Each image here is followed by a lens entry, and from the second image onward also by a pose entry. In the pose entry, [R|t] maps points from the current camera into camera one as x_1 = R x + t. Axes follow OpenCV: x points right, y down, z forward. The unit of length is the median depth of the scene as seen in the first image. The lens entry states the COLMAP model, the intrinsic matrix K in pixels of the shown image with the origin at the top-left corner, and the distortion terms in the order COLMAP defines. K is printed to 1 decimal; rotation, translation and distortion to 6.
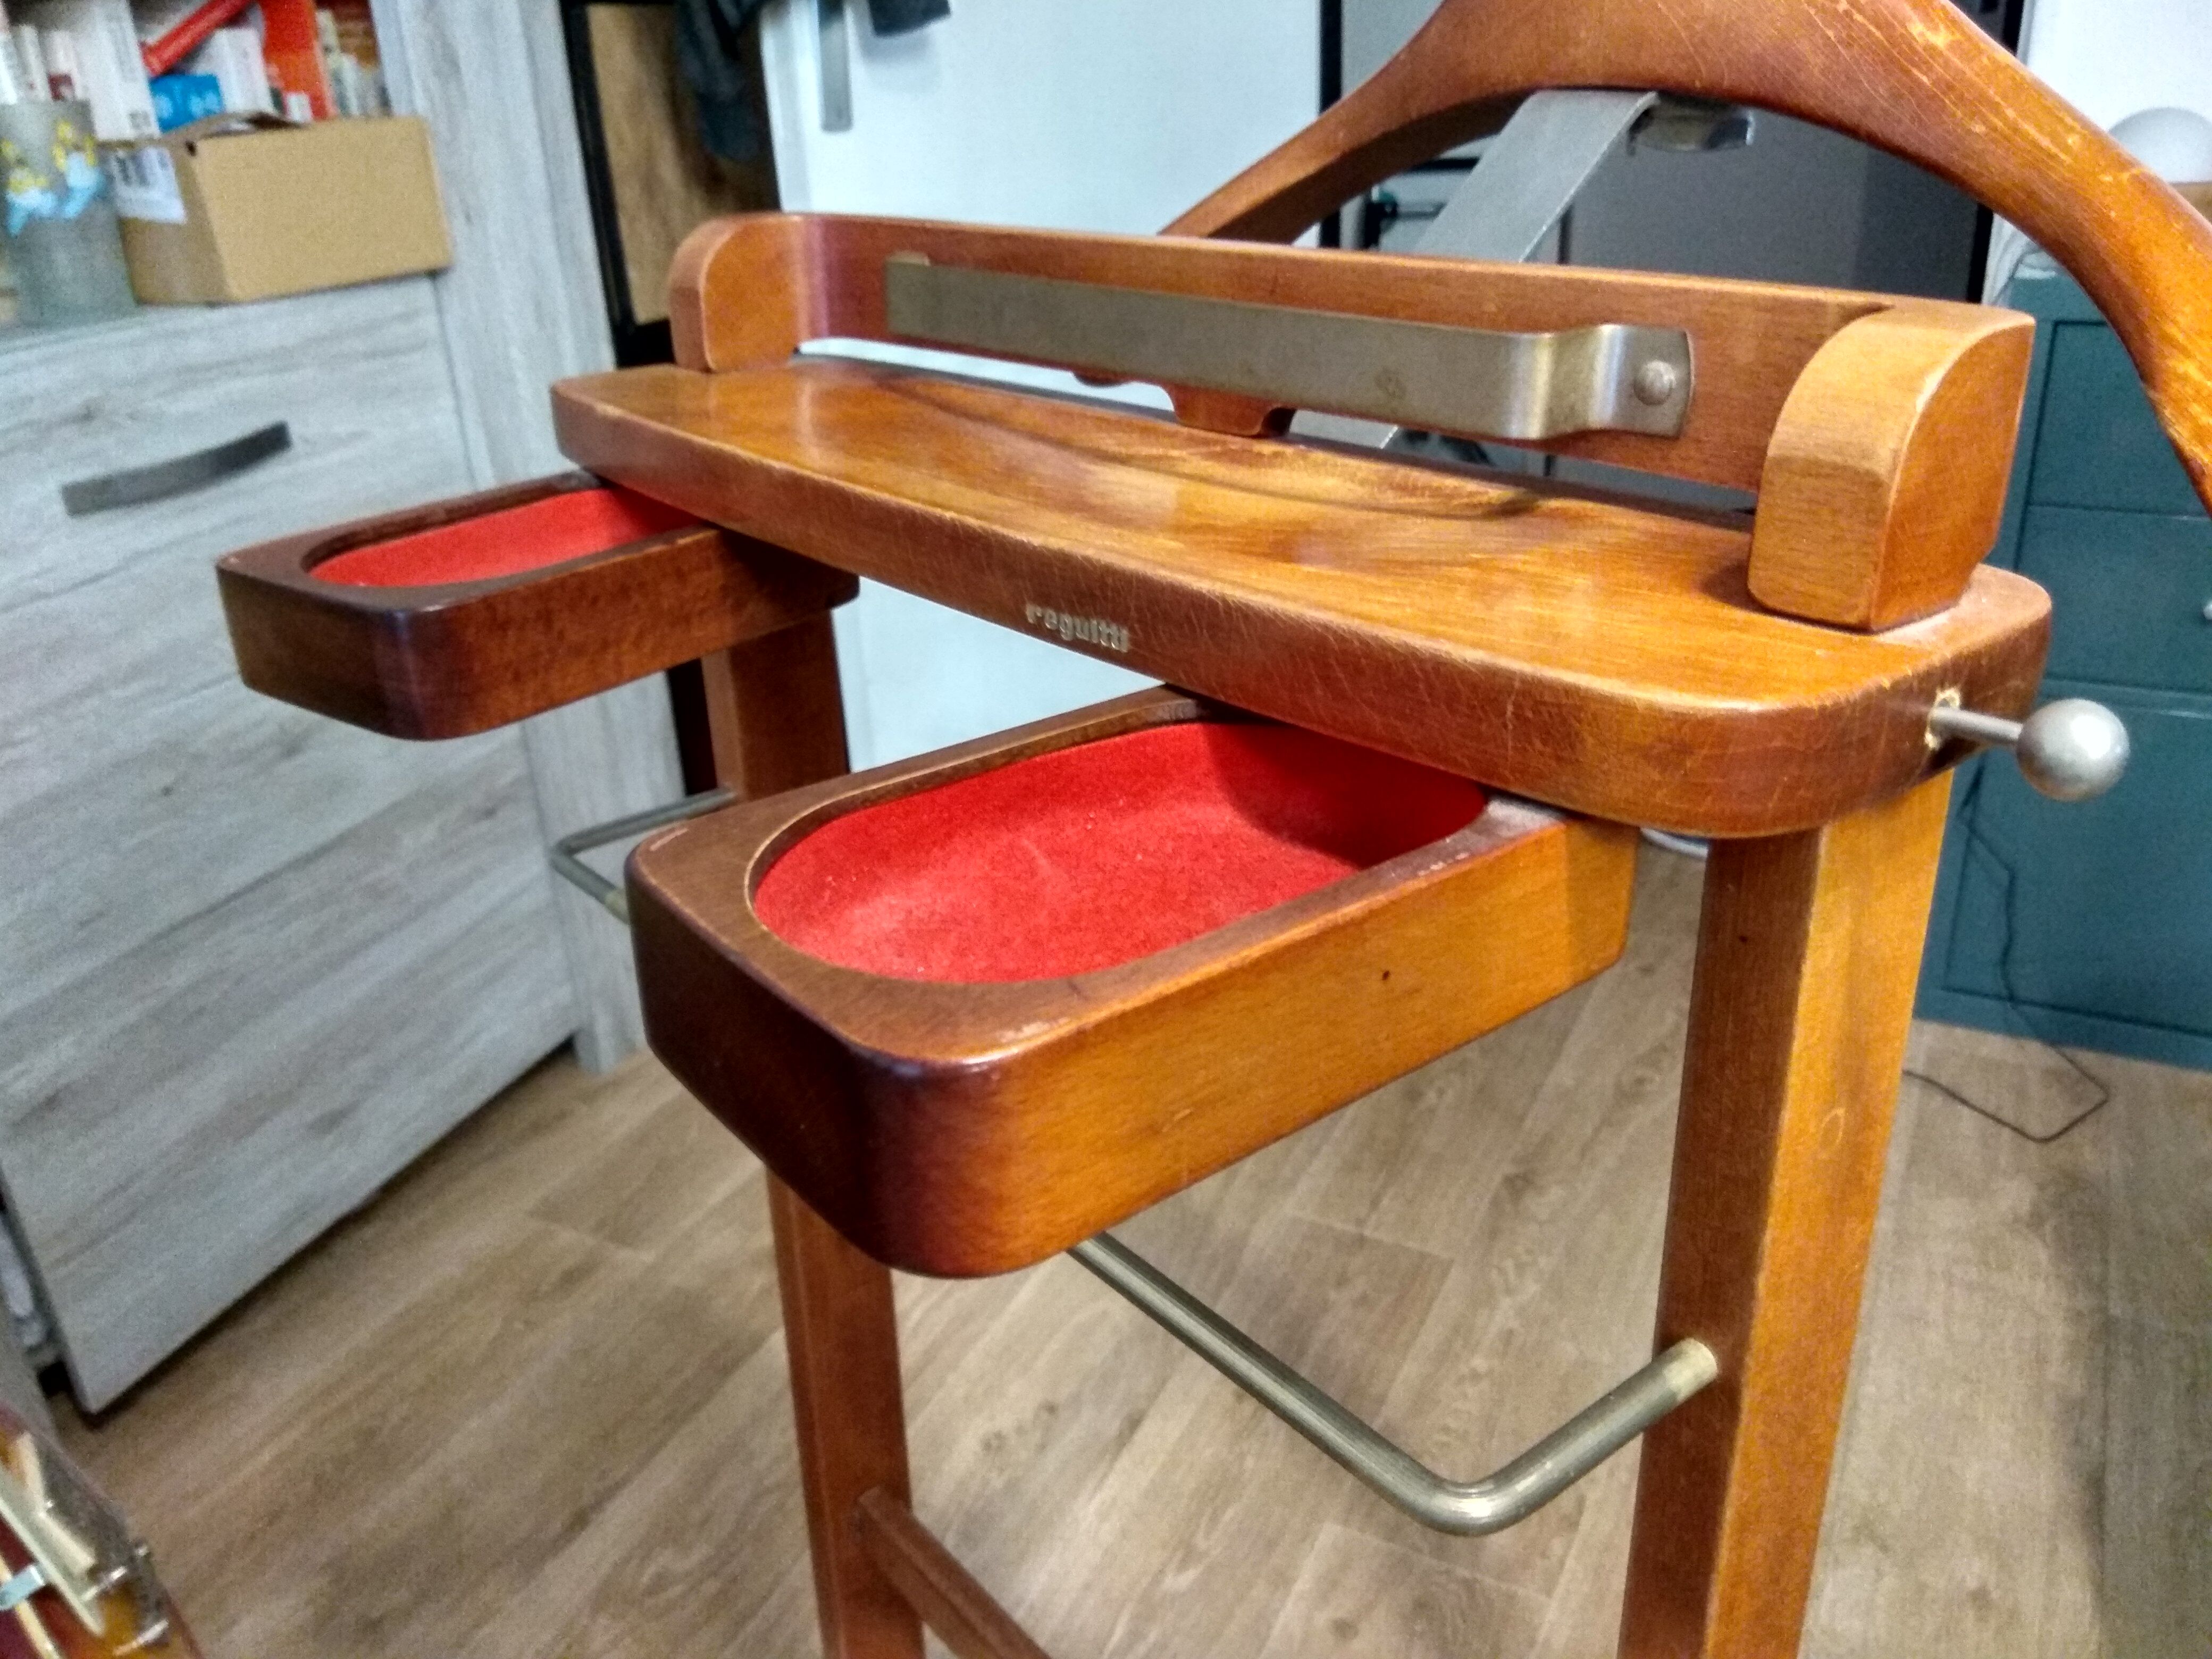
lens RADIAL K [[1753.4, 0, 1097.5], [0, 1753.4, 832.5], [0, 0, 1]] dist [0.095710, -0.165393]
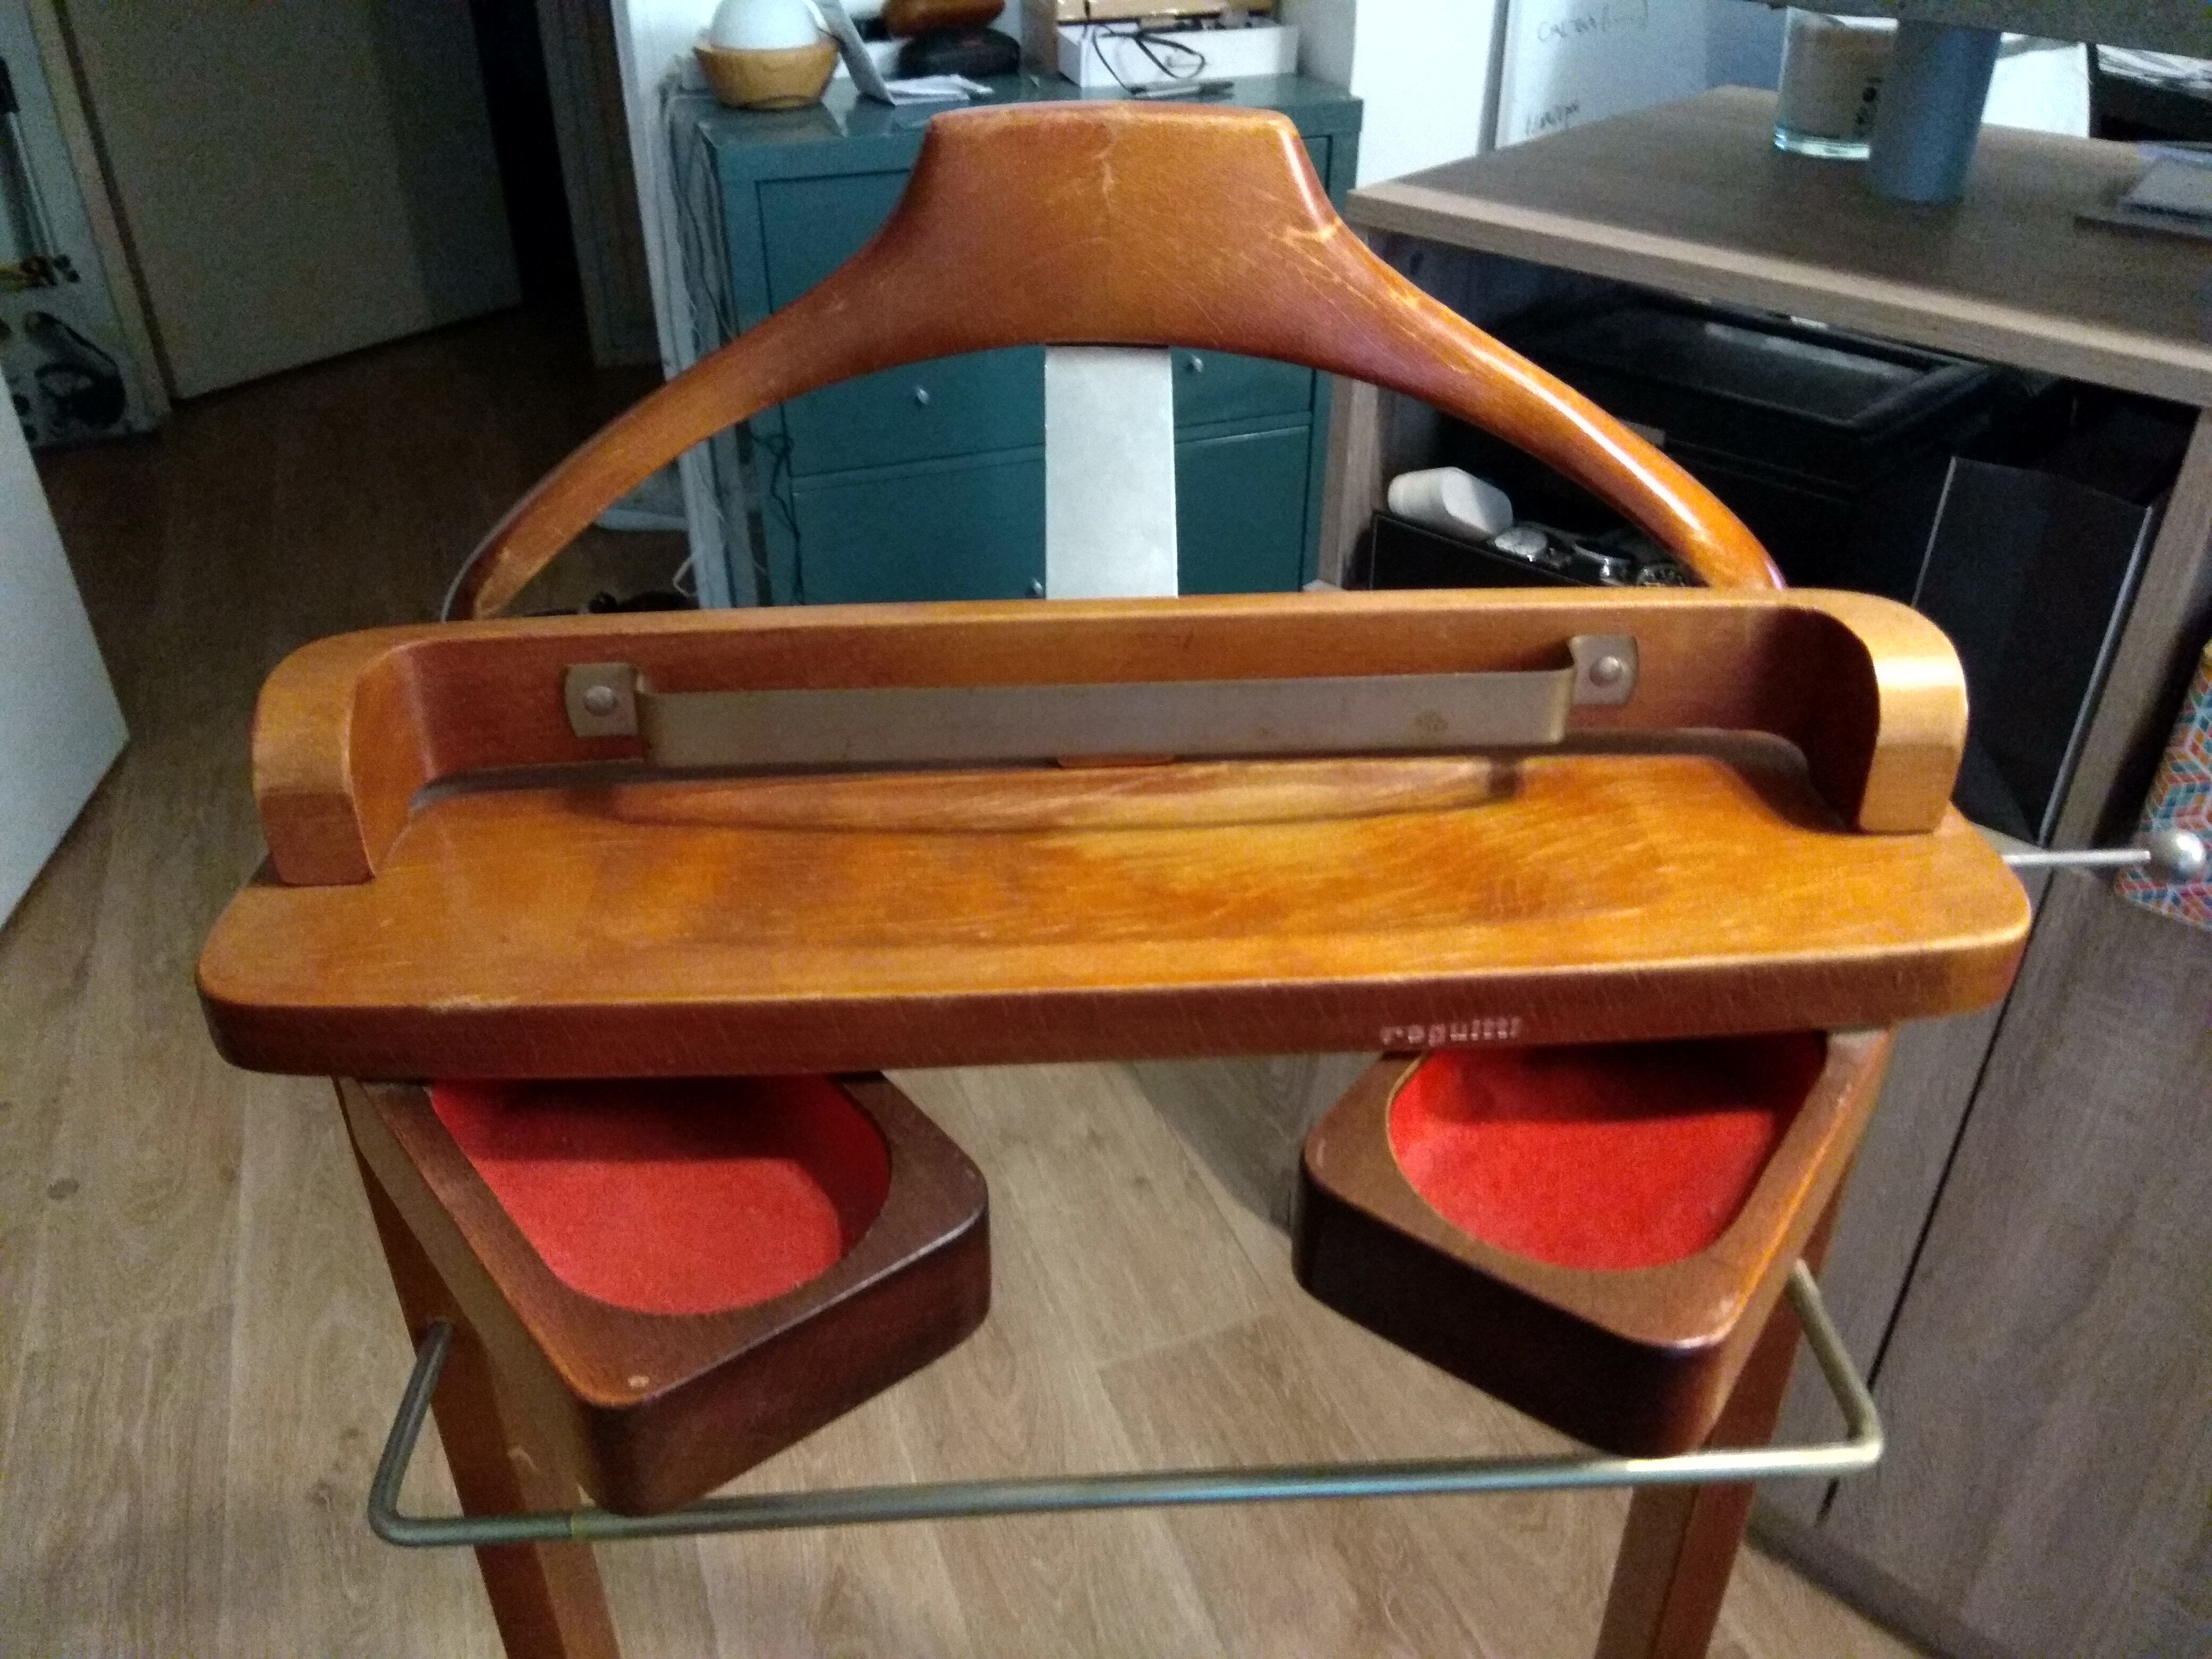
lens RADIAL K [[1740.6, 0, 1106.0], [0, 1740.6, 829.5], [0, 0, 1]] dist [0.117881, -0.196470]
pose [[0.663554, -0.358752, 0.656501, -0.253101], [0.280820, 0.932797, 0.225900, -0.084897], [-0.693423, 0.034462, 0.719706, -0.010343]]
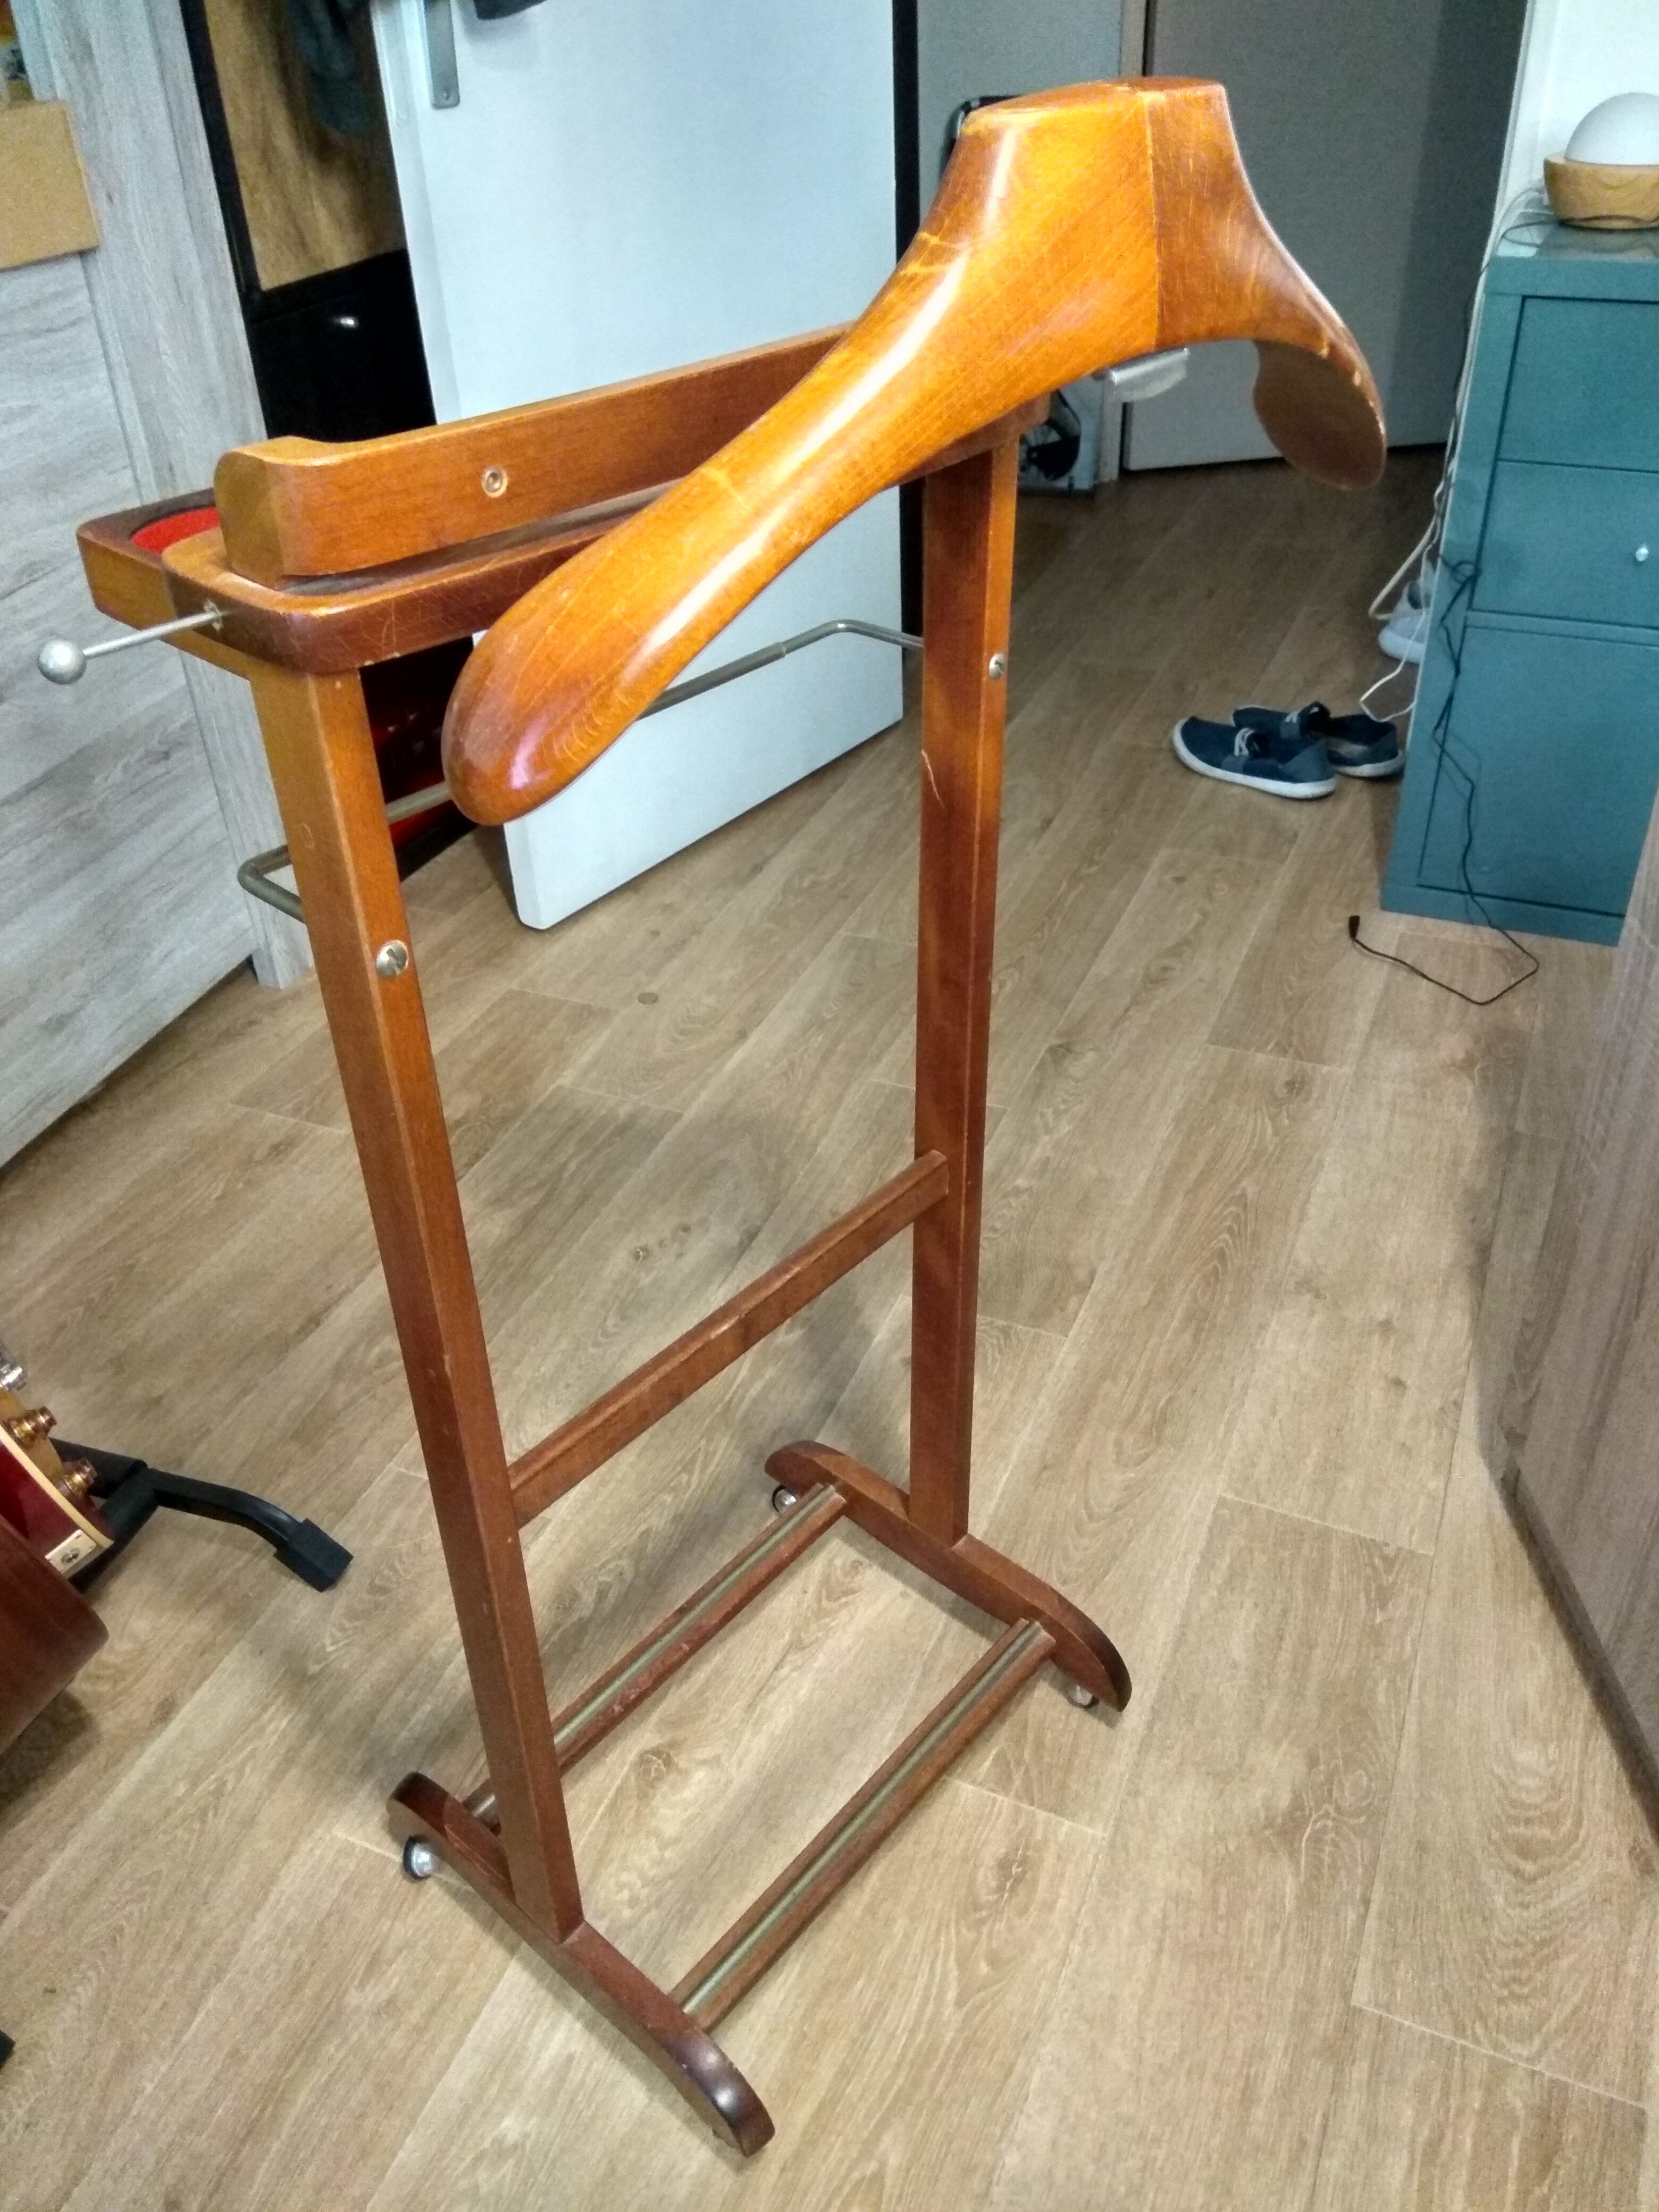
lens RADIAL K [[1740.6, 0, 829.5], [0, 1740.6, 1106.0], [0, 0, 1]] dist [0.117881, -0.196470]
pose [[0.997334, -0.031359, 0.065896, -0.002745], [0.019305, 0.984171, 0.176169, 0.020802], [-0.070378, -0.174427, 0.982152, -0.197974]]
